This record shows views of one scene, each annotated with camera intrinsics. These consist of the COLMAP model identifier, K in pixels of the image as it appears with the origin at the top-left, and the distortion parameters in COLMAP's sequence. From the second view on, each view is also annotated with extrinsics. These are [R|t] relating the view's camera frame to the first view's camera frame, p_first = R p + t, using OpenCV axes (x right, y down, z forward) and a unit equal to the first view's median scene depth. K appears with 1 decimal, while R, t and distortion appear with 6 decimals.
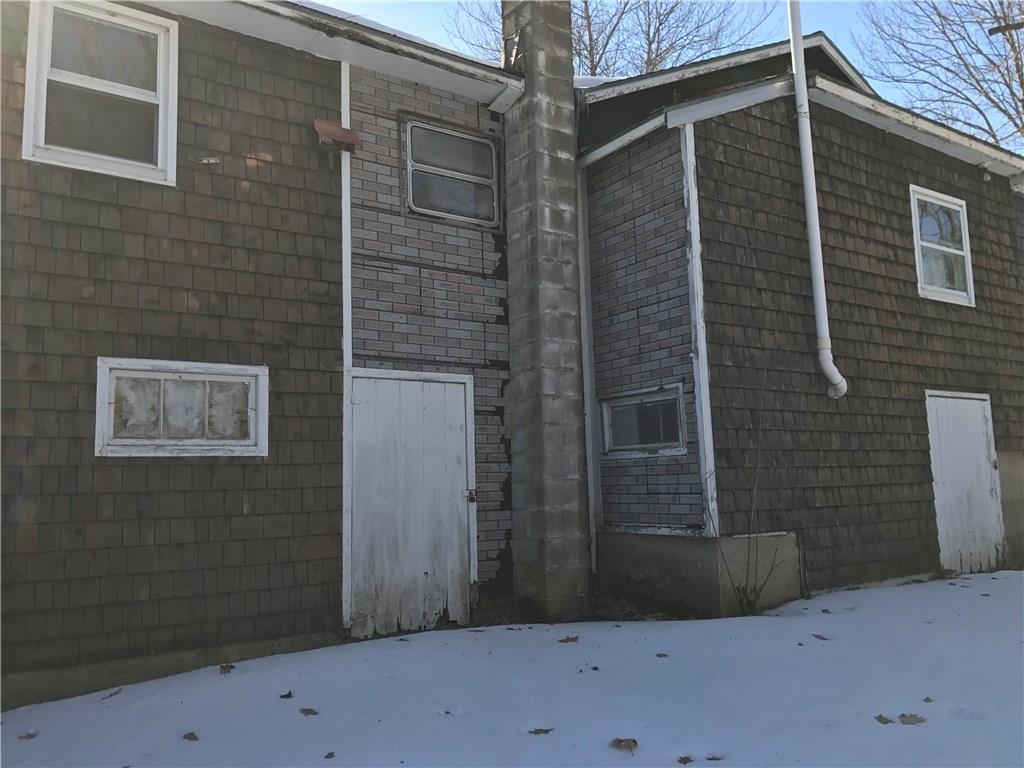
lens RADIAL K [[830.9, 0, 512.0], [0, 830.9, 384.0], [0, 0, 1]] dist [0.014951, -0.003217]
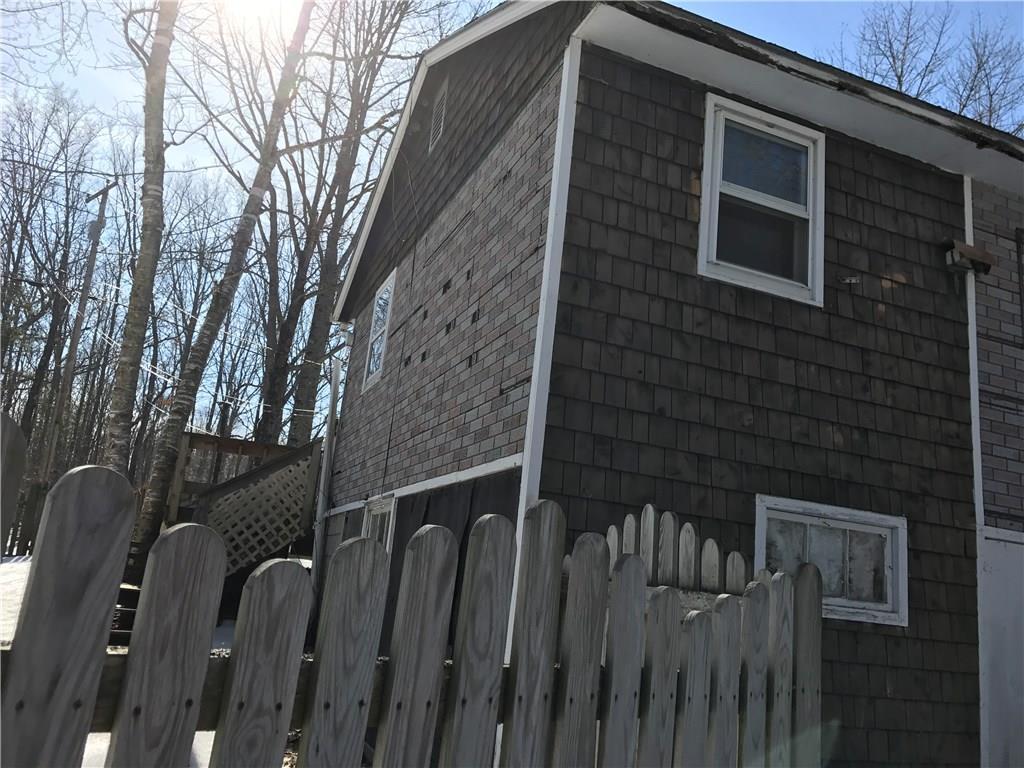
lens RADIAL K [[830.9, 0, 512.0], [0, 830.9, 384.0], [0, 0, 1]] dist [0.014951, -0.003217]
pose [[0.967227, 0.068574, -0.244479, -0.490390], [-0.099224, 0.988359, -0.115333, -0.018383], [0.233724, 0.135812, 0.962771, 0.067164]]
